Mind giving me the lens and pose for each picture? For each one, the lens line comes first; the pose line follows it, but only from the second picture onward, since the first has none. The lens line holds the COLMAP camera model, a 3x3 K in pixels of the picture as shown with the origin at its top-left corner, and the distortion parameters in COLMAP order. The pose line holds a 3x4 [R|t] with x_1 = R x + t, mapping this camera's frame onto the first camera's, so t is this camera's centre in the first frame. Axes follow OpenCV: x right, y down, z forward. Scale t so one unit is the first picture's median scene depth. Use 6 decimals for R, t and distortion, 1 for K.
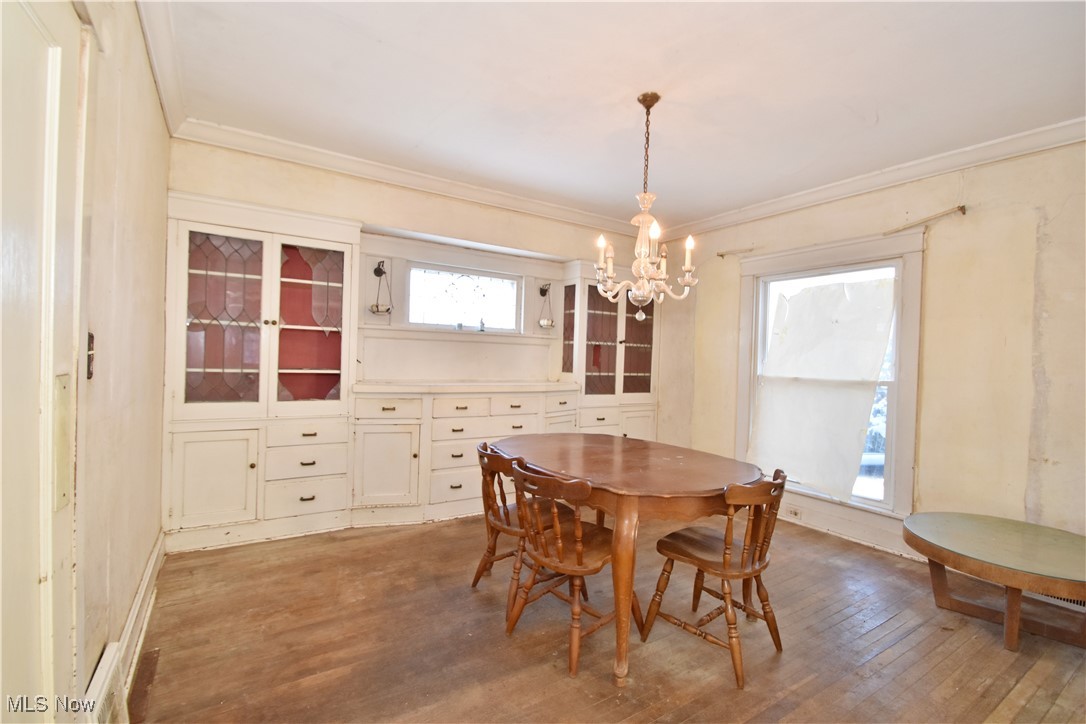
lens RADIAL K [[478.3, 0, 540.5], [0, 478.3, 363.7], [0, 0, 1]] dist [0.001855, -0.005455]
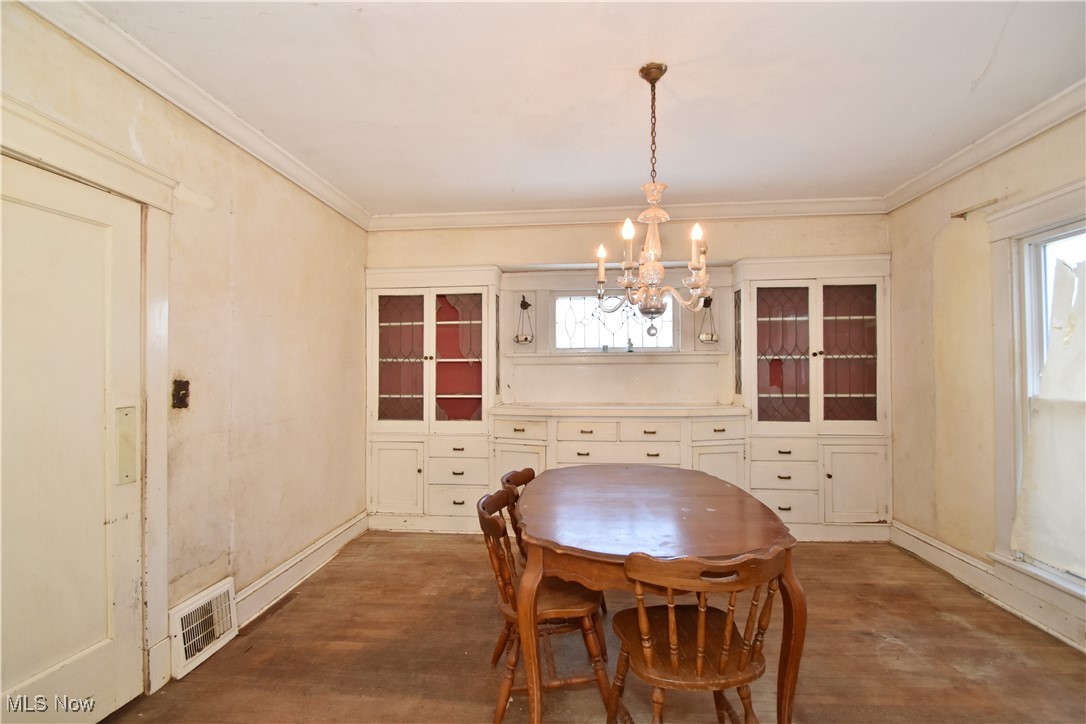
lens RADIAL K [[478.3, 0, 545.1], [0, 478.3, 364.5], [0, 0, 1]] dist [0.001855, -0.005455]
pose [[0.792169, -0.043732, -0.608734, 0.417692], [0.022864, 0.998856, -0.042005, -0.007850], [0.609874, 0.019357, 0.792262, 0.173413]]
